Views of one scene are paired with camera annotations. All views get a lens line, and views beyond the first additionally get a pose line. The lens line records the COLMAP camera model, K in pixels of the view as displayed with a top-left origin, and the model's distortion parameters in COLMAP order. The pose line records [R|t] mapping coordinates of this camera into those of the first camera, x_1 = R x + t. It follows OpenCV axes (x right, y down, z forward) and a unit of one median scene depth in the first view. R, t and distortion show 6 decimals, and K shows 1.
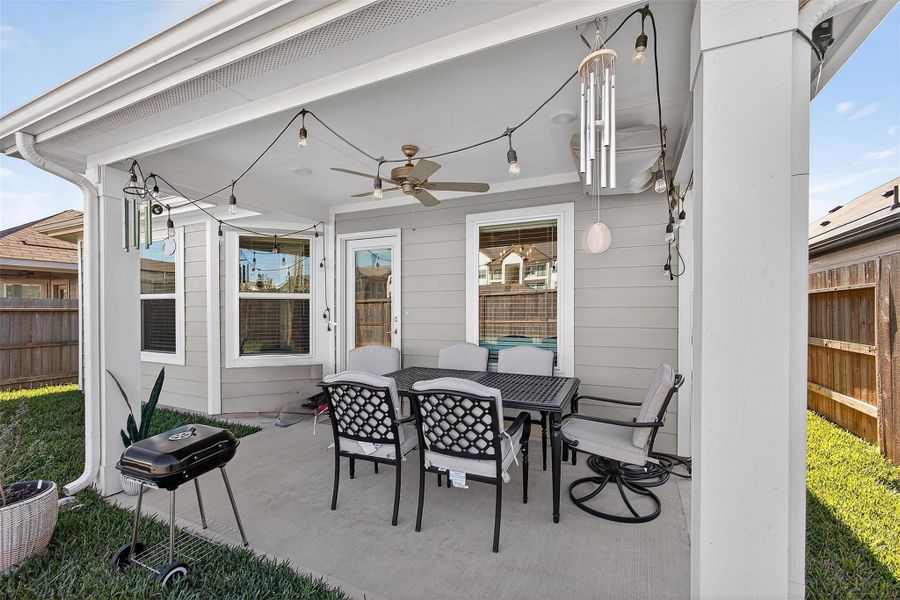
lens RADIAL K [[388.6, 0, 450.7], [0, 388.6, 287.8], [0, 0, 1]] dist [-0.009285, 0.000006]
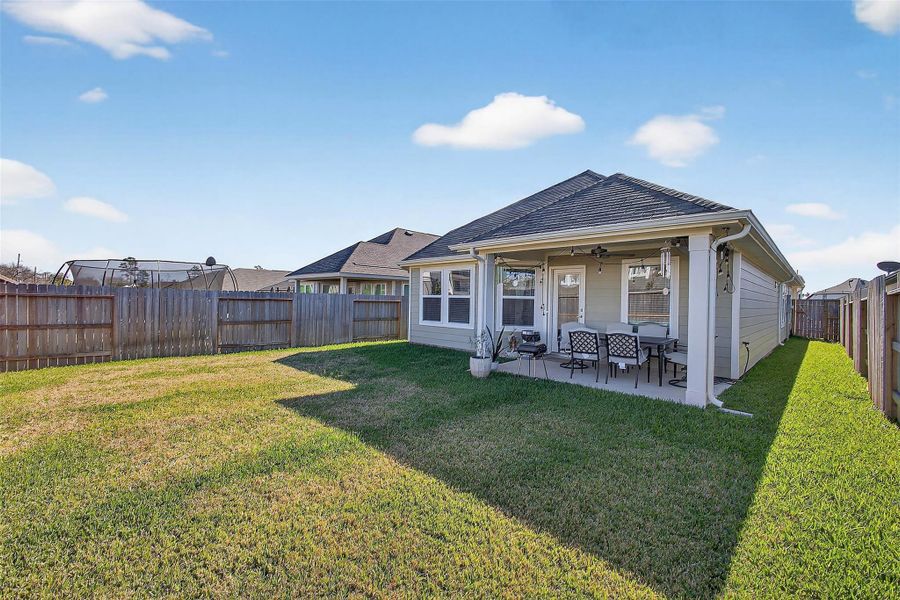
lens RADIAL K [[388.6, 0, 450.7], [0, 388.6, 287.8], [0, 0, 1]] dist [-0.009285, 0.000006]
pose [[0.944516, 0.007527, -0.328379, -0.215098], [-0.001265, 0.999813, 0.019279, -0.124104], [0.328463, -0.017794, 0.944349, -1.889490]]
